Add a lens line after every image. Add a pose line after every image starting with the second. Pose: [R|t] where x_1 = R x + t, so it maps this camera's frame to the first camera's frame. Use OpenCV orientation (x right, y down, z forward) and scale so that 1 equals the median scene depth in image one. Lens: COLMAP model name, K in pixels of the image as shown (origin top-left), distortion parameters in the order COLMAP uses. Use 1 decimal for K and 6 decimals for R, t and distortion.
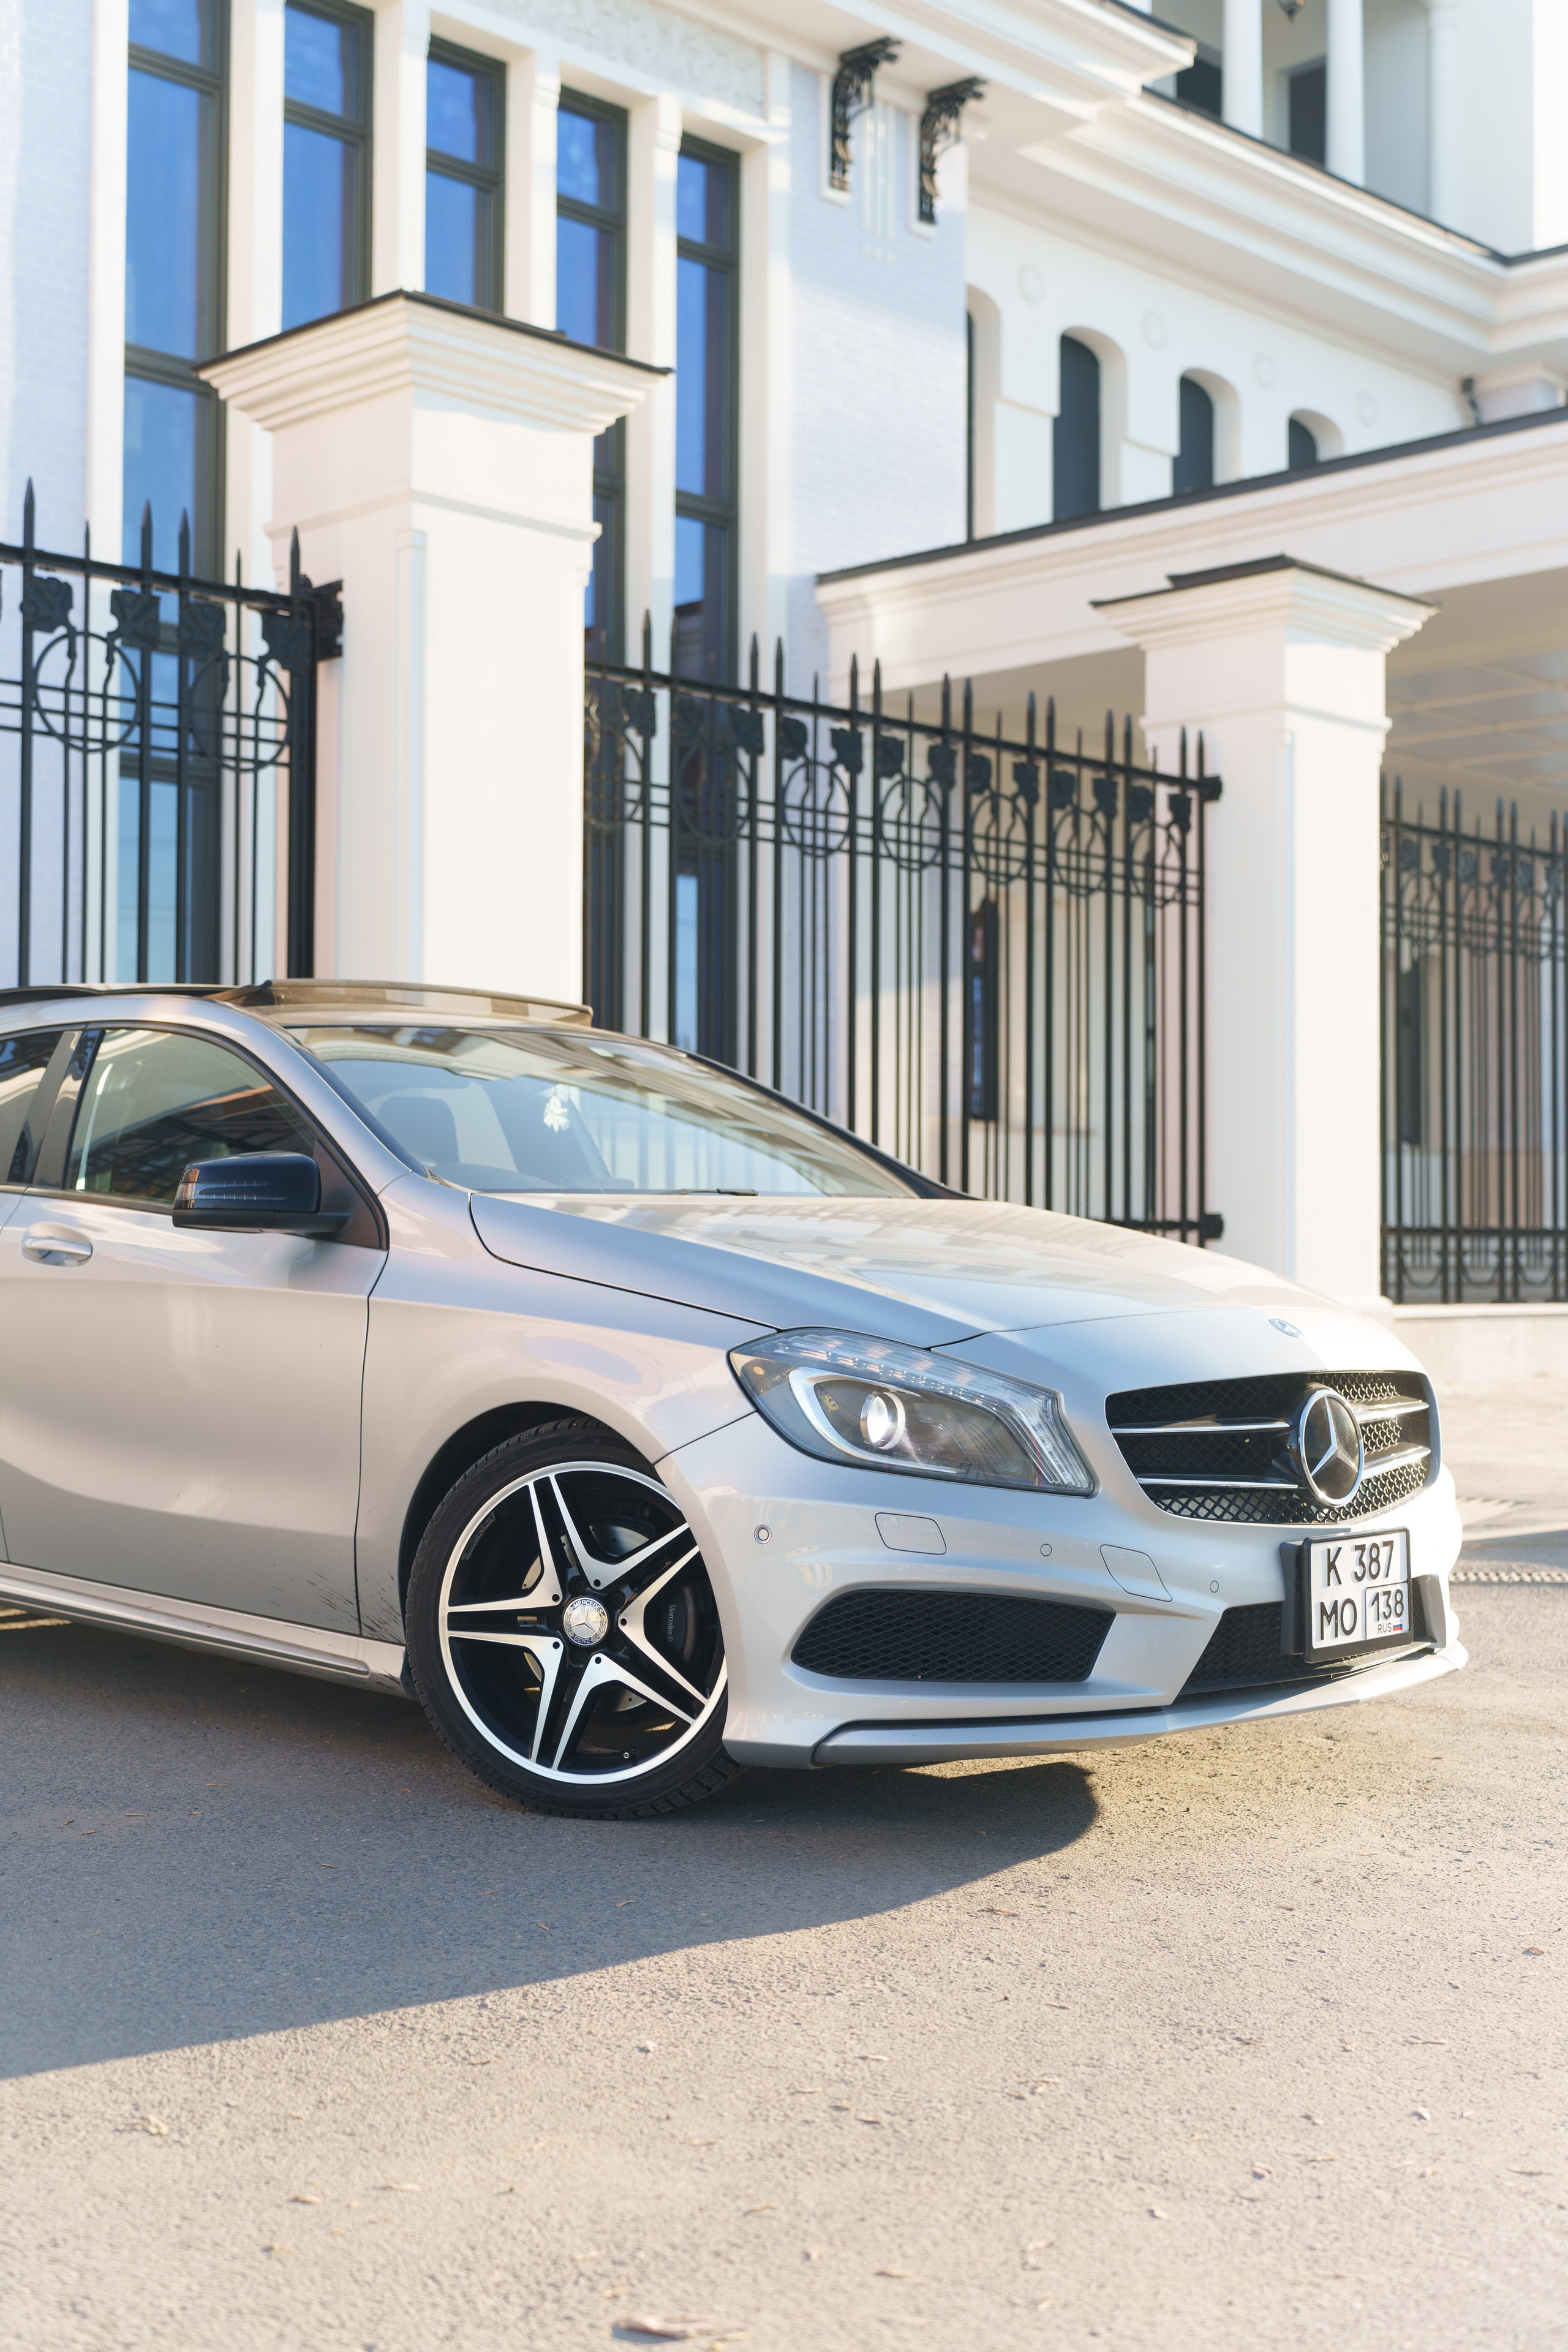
lens RADIAL K [[2891.4, 0, 787.1], [0, 2891.4, 1130.2], [0, 0, 1]] dist [0.018392, 0.010329]
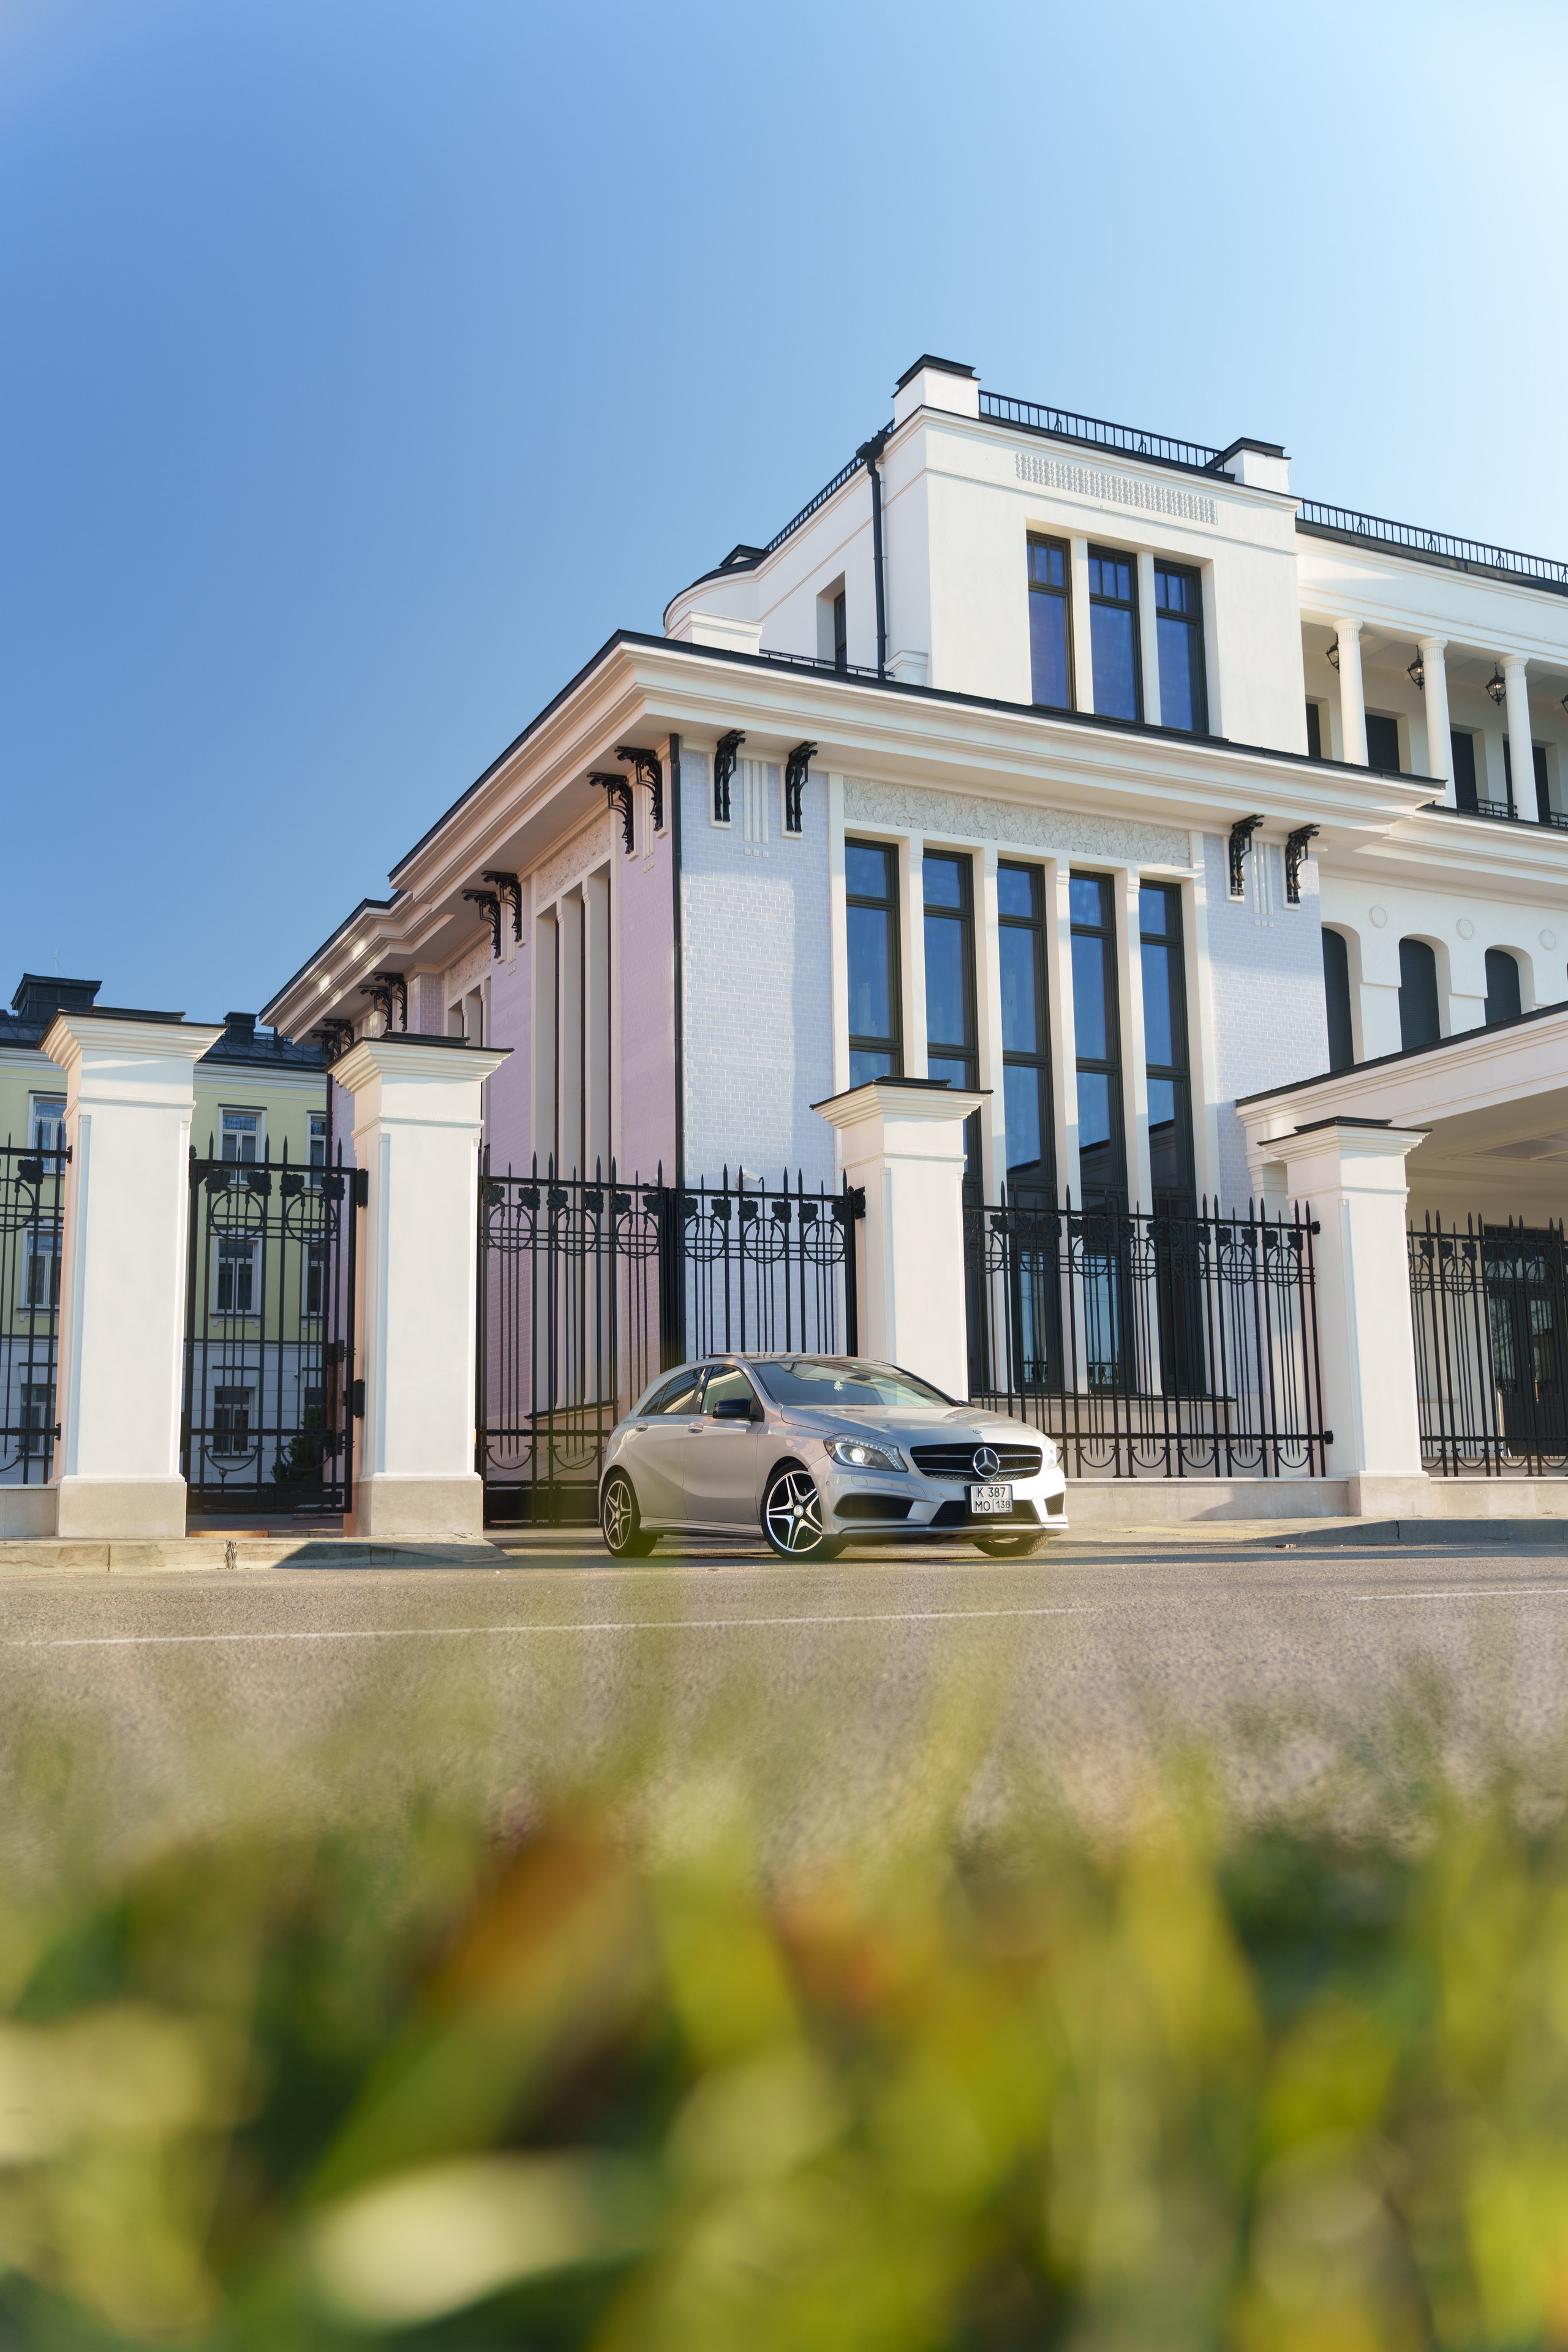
lens RADIAL K [[2132.2, 0, 802.4], [0, 2132.2, 1156.7], [0, 0, 1]] dist [0.011747, 0.002112]
pose [[0.944298, -0.076141, -0.320163, 0.299287], [0.034407, 0.990377, -0.134051, 0.026352], [0.327289, 0.115568, 0.937830, -0.593198]]
